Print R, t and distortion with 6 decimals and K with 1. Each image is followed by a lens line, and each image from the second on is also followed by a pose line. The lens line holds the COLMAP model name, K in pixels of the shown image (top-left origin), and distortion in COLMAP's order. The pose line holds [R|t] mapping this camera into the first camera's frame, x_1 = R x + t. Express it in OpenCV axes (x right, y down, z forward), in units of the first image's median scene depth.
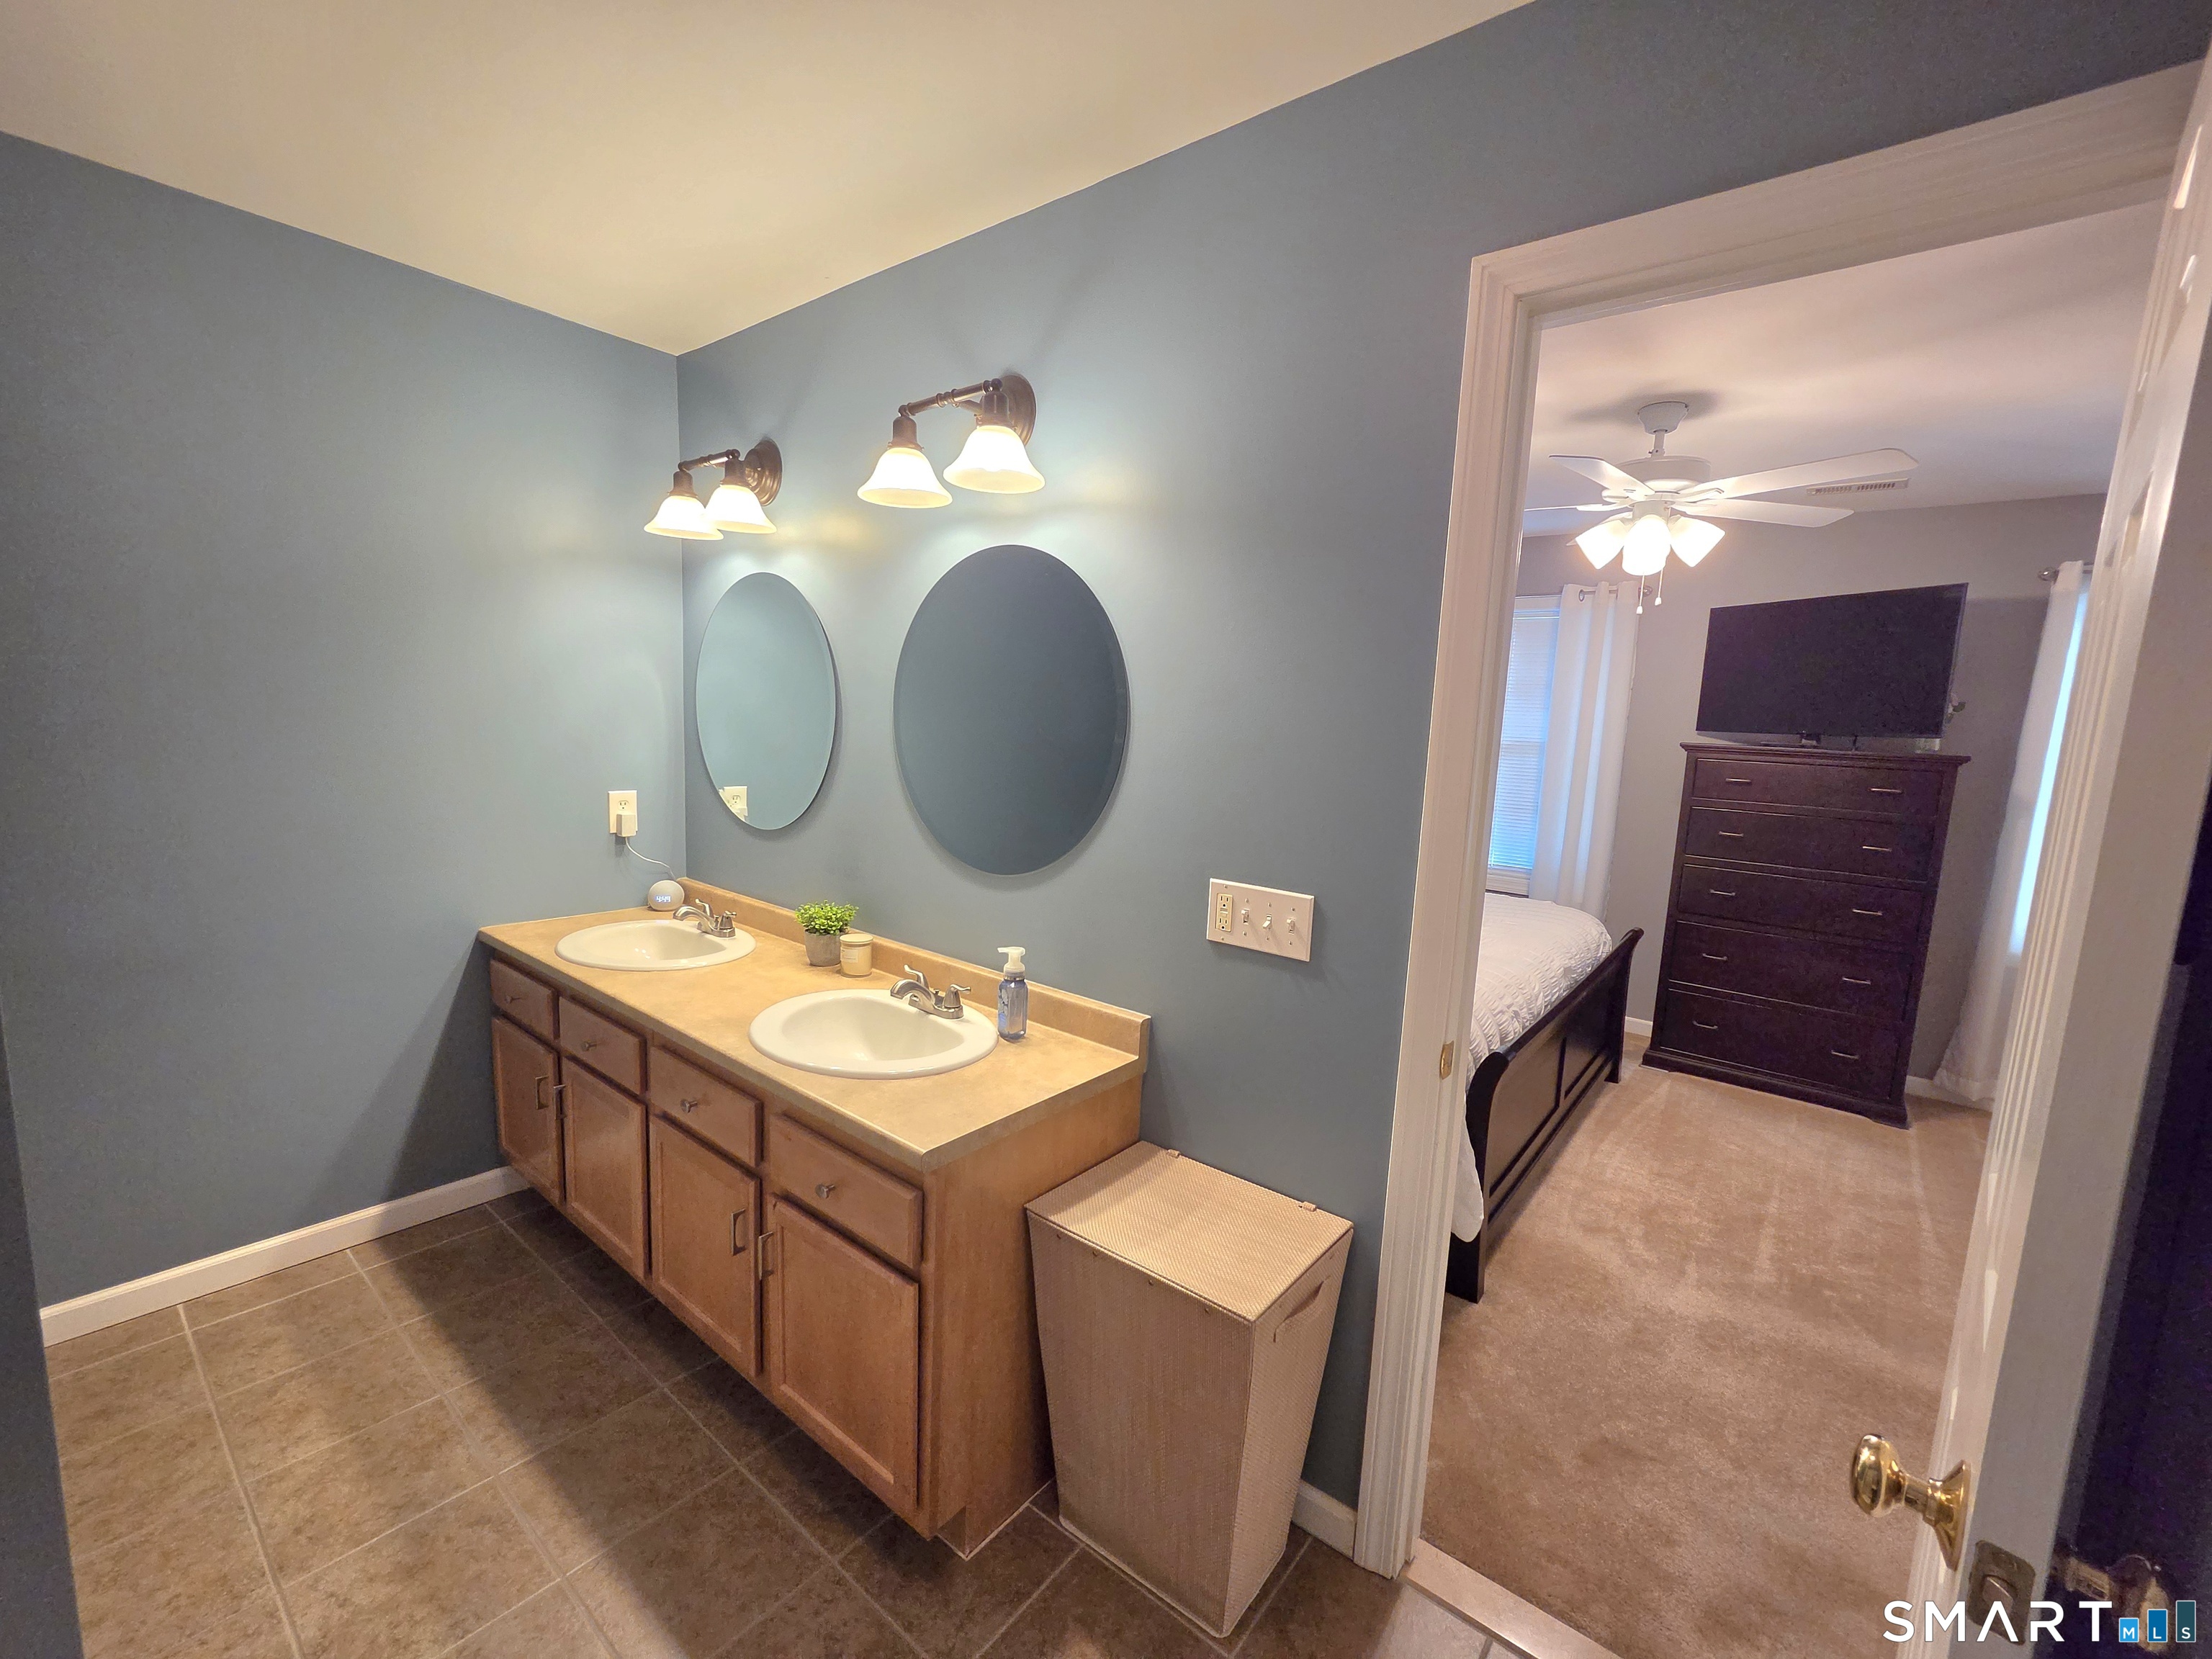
lens RADIAL K [[921.5, 0, 1119.3], [0, 921.5, 836.4], [0, 0, 1]] dist [-0.002860, 0.000446]
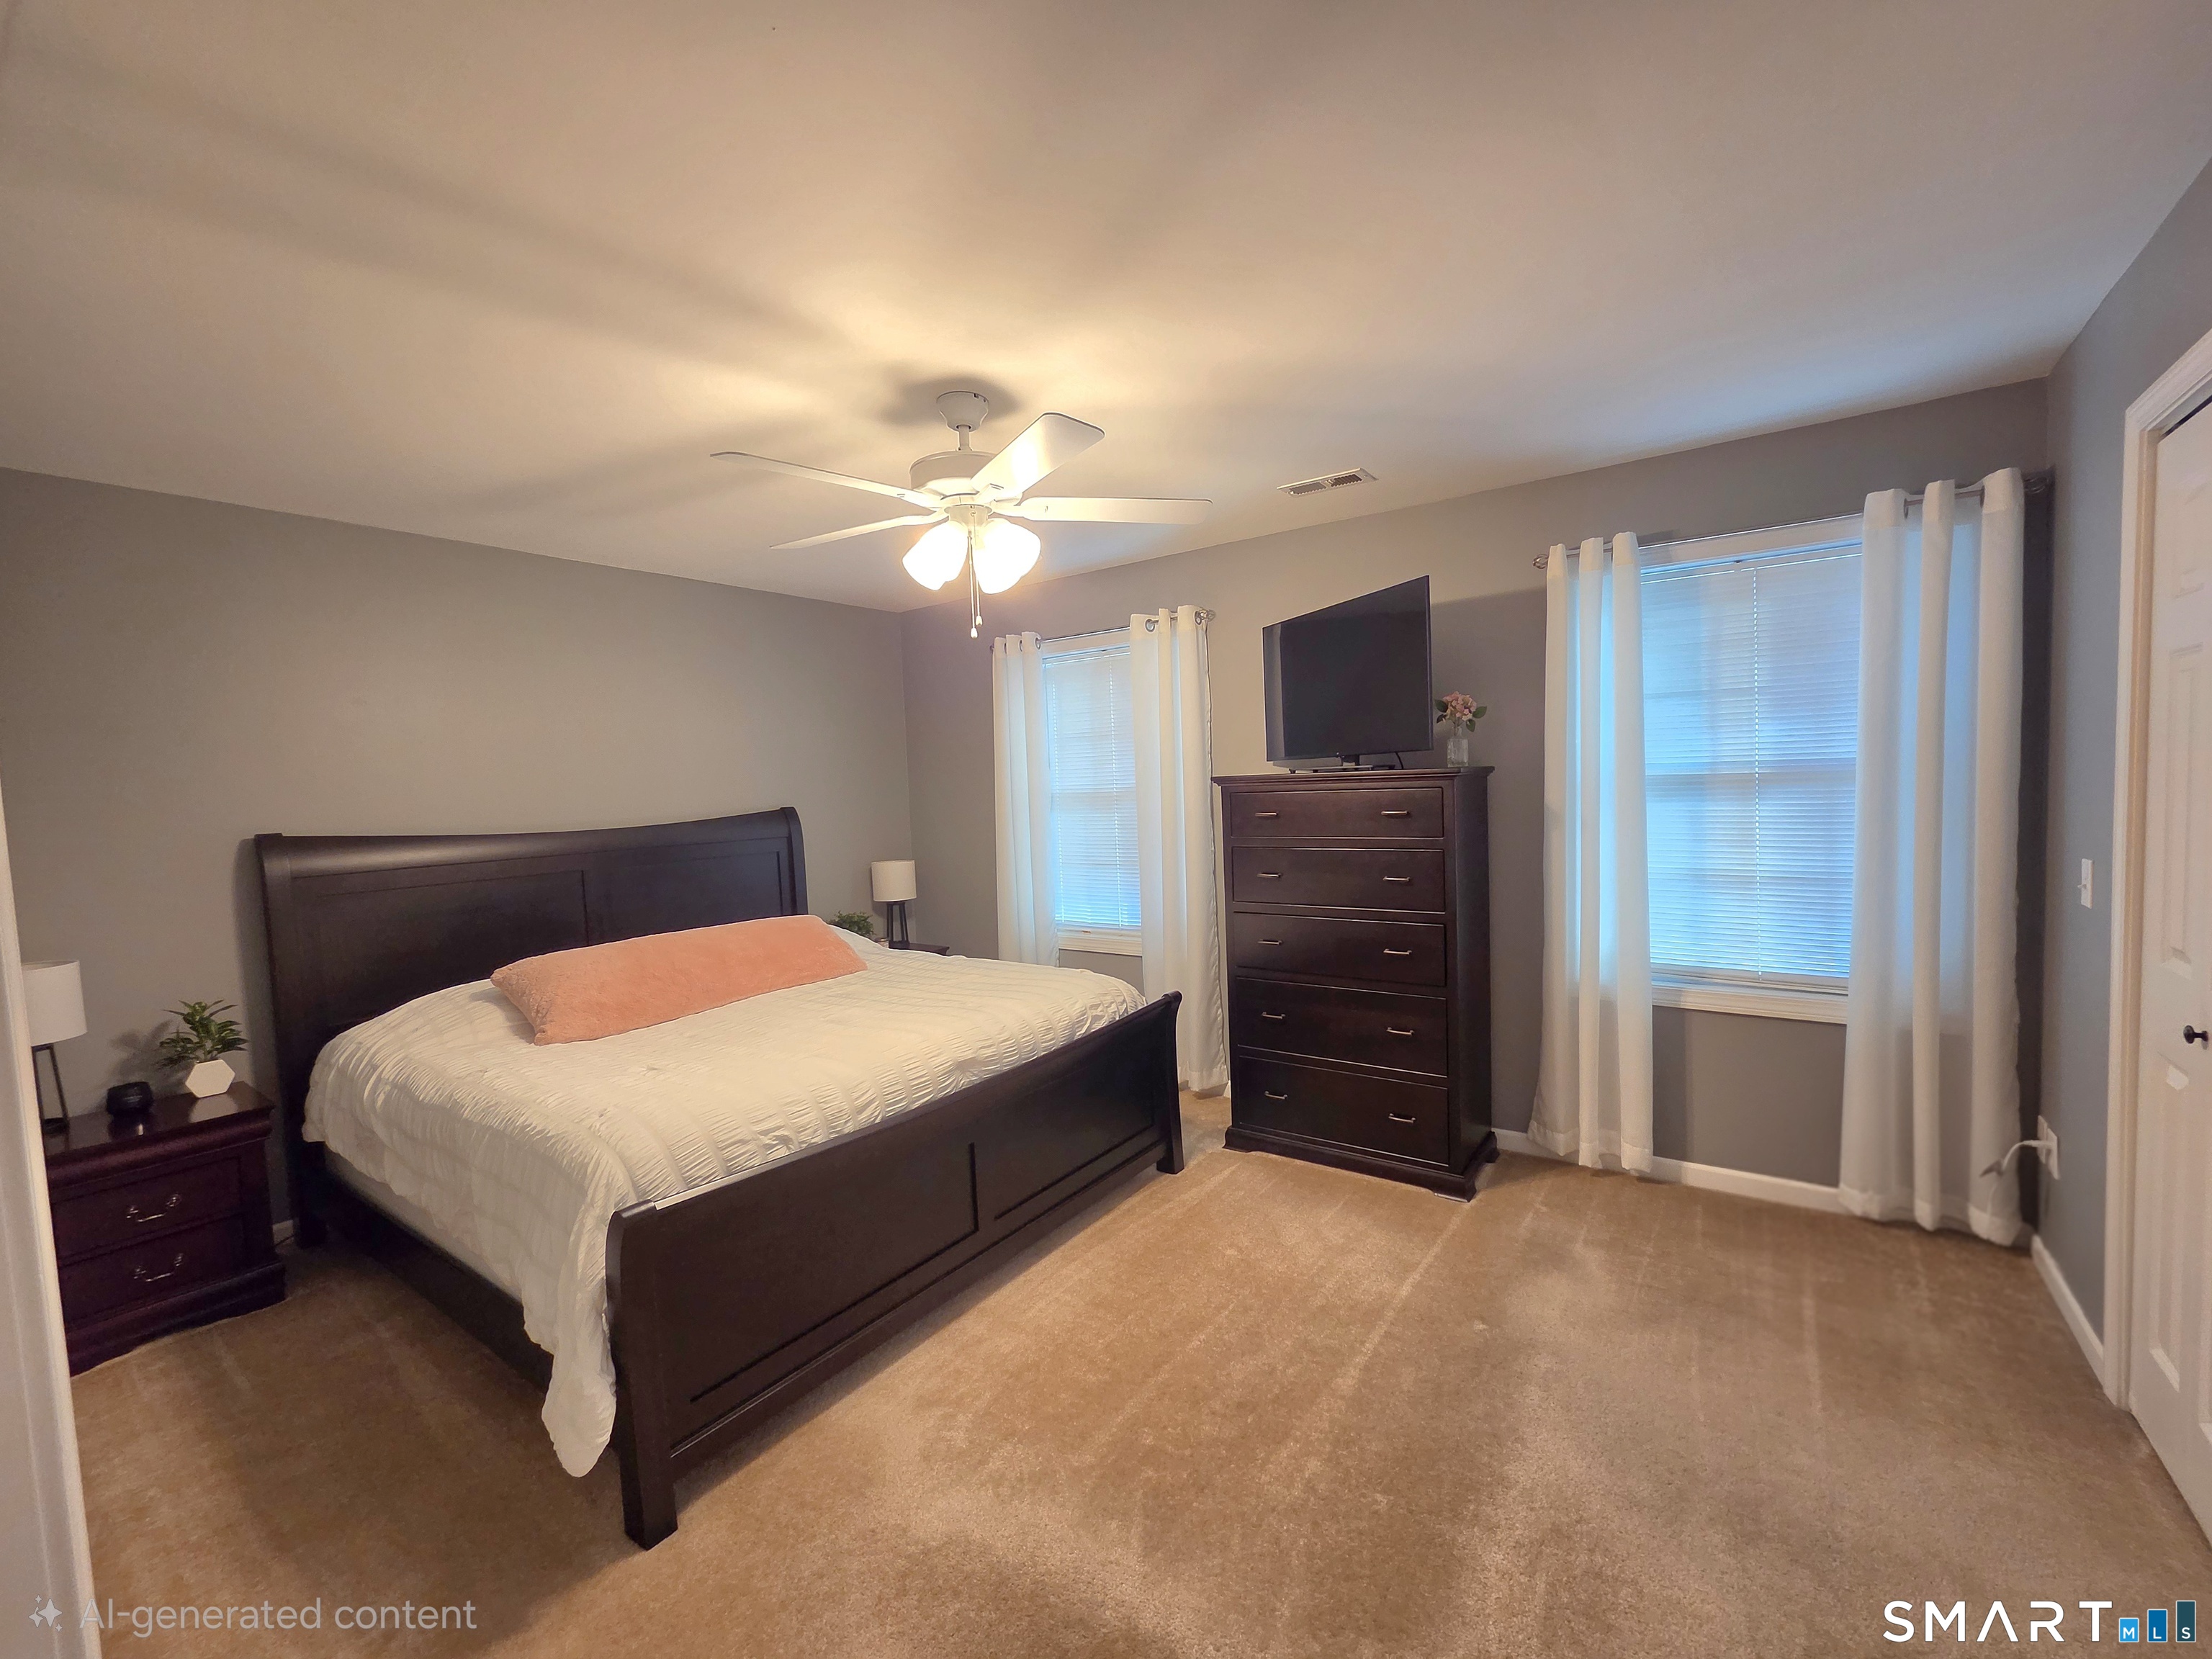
lens RADIAL K [[921.5, 0, 1119.3], [0, 921.5, 836.4], [0, 0, 1]] dist [-0.002860, 0.000446]
pose [[0.995154, -0.087354, 0.045147, 0.639822], [0.090357, 0.993487, -0.069417, 0.011926], [-0.038789, 0.073160, 0.996566, 0.158577]]
